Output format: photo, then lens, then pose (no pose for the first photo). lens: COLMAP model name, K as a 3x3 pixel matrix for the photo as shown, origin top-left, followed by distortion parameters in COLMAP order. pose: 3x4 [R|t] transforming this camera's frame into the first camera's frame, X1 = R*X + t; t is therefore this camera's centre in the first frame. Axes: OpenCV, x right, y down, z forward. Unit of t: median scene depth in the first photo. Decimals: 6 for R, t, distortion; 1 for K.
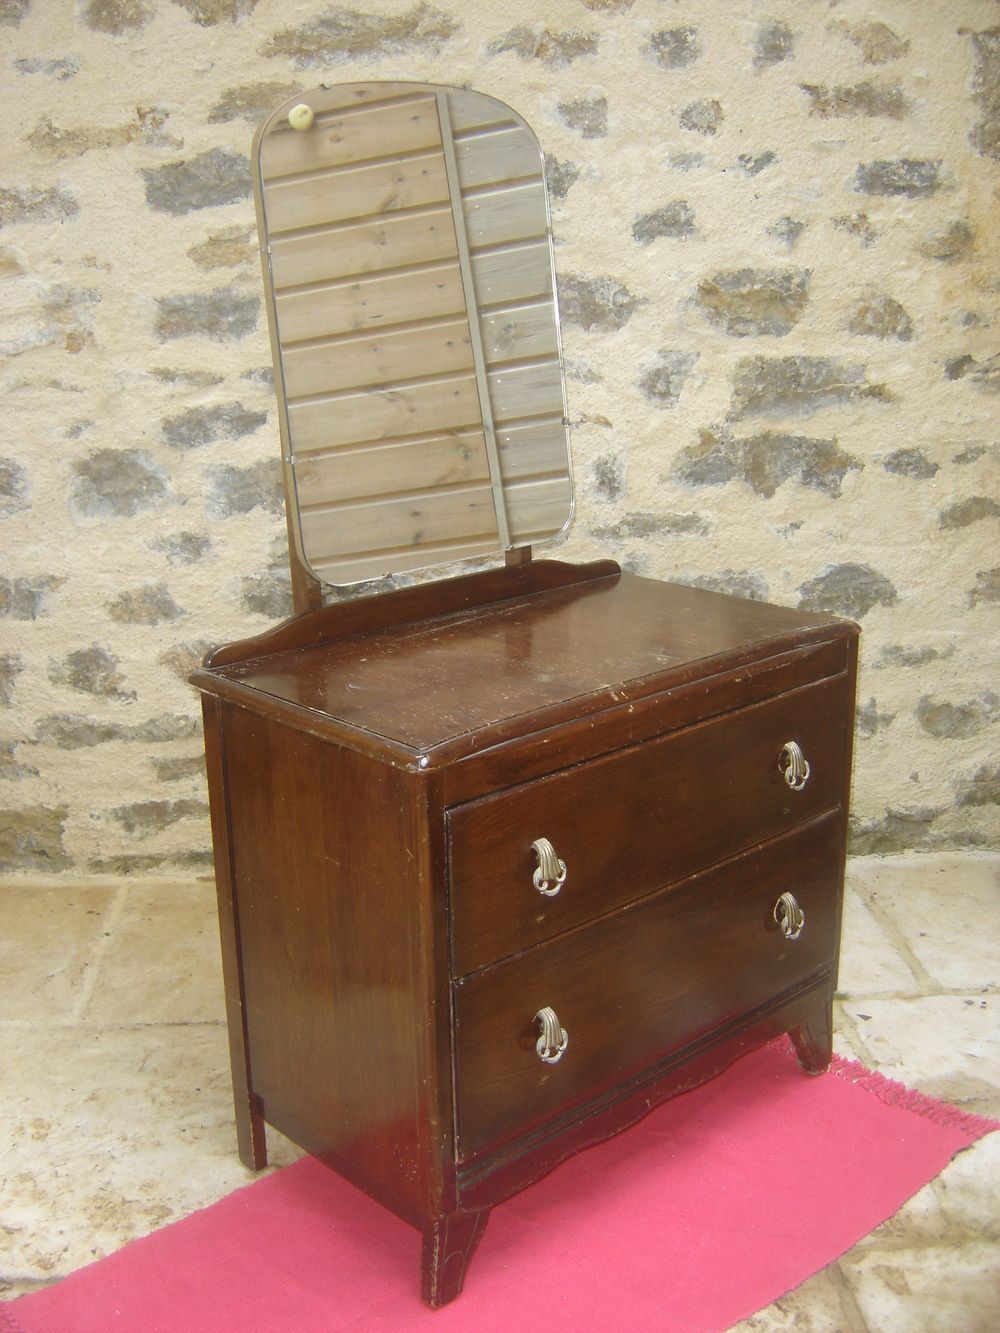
lens RADIAL K [[1505.3, 0, 498.0], [0, 1505.3, 666.4], [0, 0, 1]] dist [-0.115029, 0.000000]
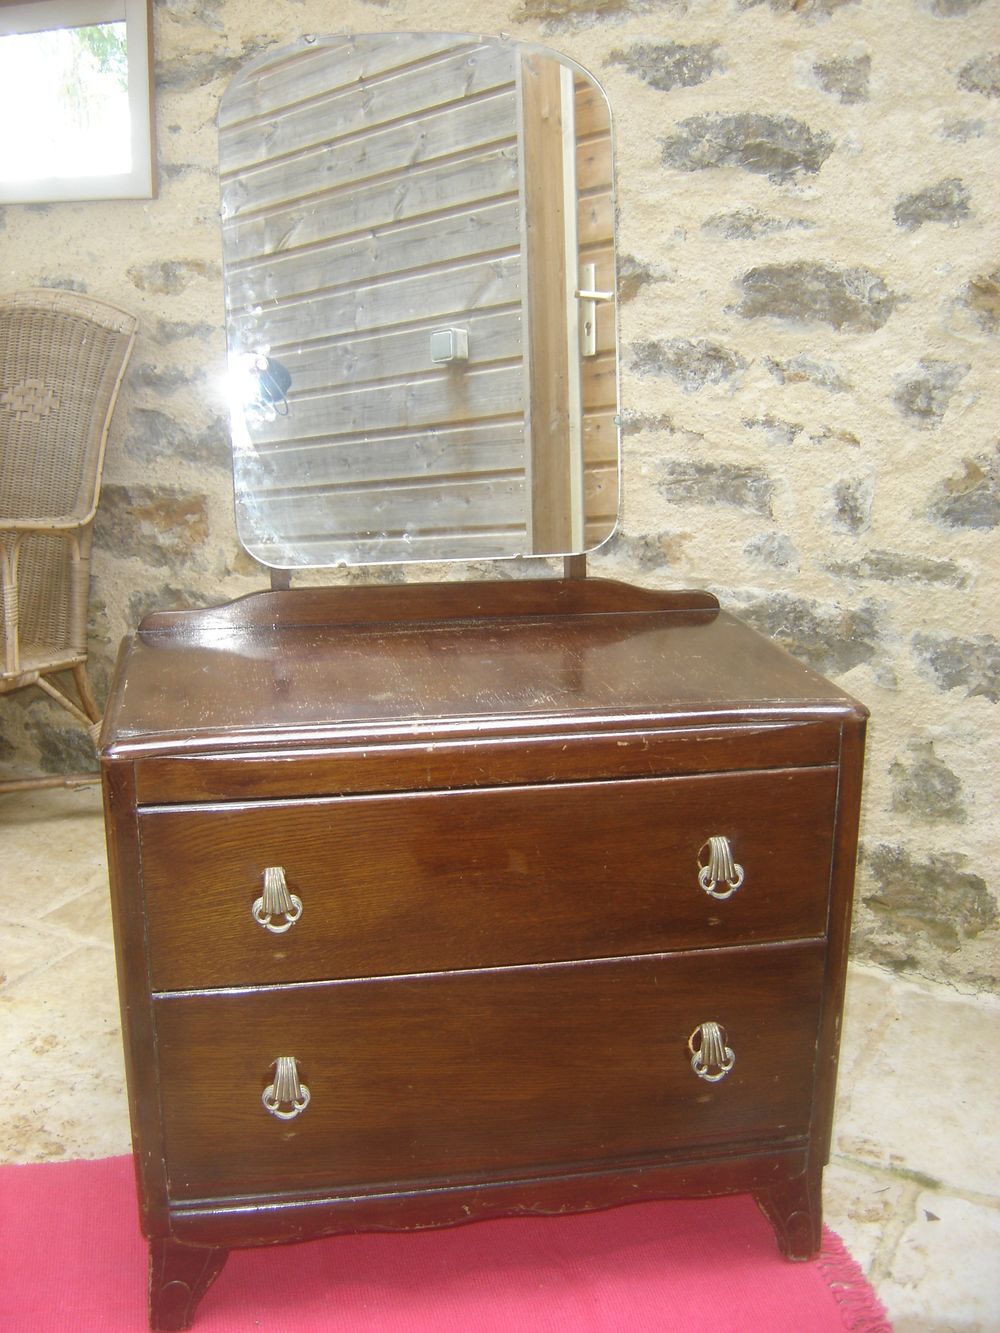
lens RADIAL K [[1505.3, 0, 501.6], [0, 1505.3, 666.0], [0, 0, 1]] dist [-0.115029, 0.000000]
pose [[0.847387, 0.161029, -0.505969, 0.363729], [-0.165497, 0.985535, 0.036484, -0.036240], [0.504526, 0.052821, 0.861780, 0.188409]]
